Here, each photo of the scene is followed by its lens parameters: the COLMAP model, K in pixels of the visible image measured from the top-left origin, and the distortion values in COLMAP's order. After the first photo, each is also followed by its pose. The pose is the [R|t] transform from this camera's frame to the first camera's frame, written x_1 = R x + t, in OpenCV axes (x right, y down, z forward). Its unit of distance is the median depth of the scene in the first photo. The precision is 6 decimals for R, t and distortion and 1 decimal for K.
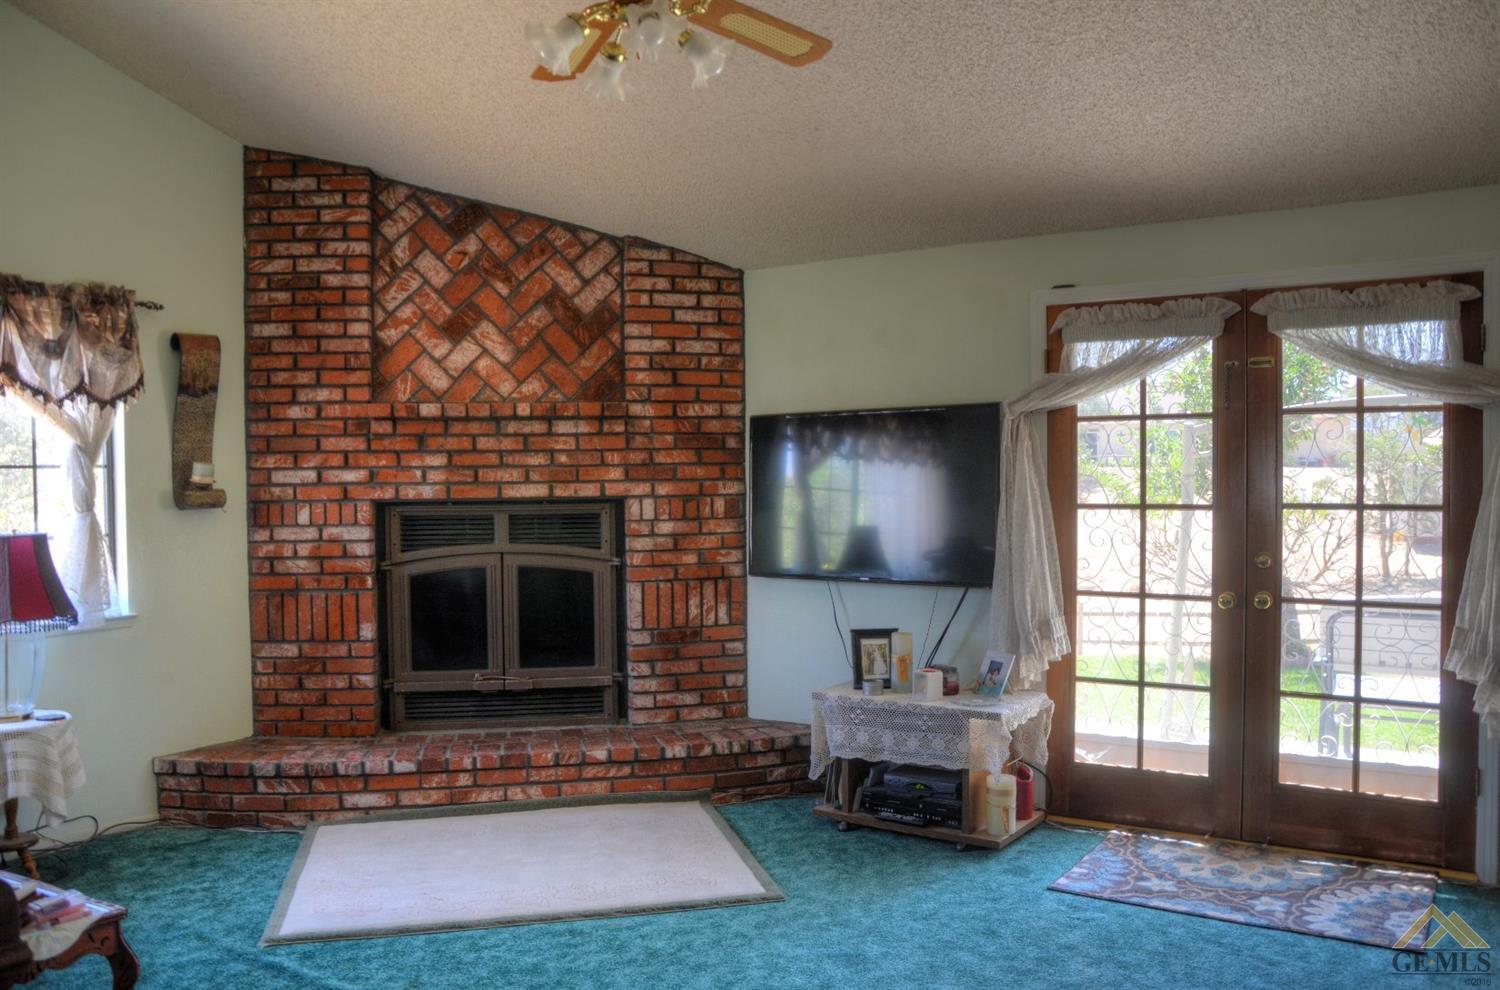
lens RADIAL K [[1190.7, 0, 747.9], [0, 1190.7, 506.3], [0, 0, 1]] dist [-0.160526, 0.138034]
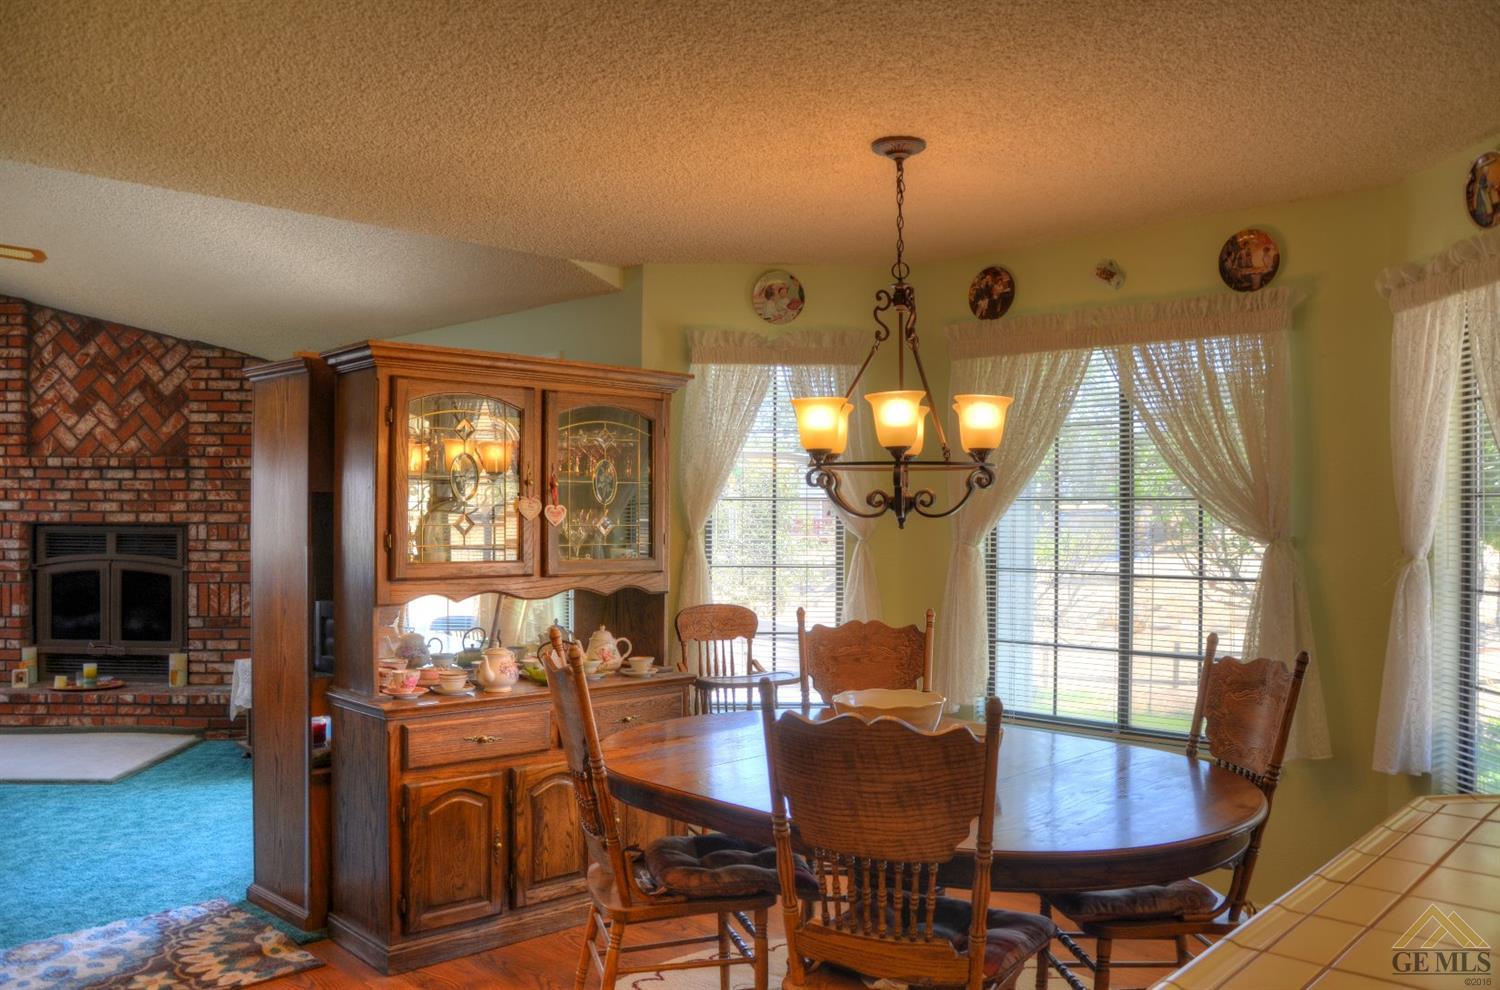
lens RADIAL K [[1190.7, 0, 747.9], [0, 1190.7, 506.3], [0, 0, 1]] dist [-0.160526, 0.138034]
pose [[0.982640, 0.013830, -0.185006, 0.833228], [-0.019654, 0.999366, -0.029685, -0.000099], [0.184478, 0.032806, 0.982289, -0.246151]]
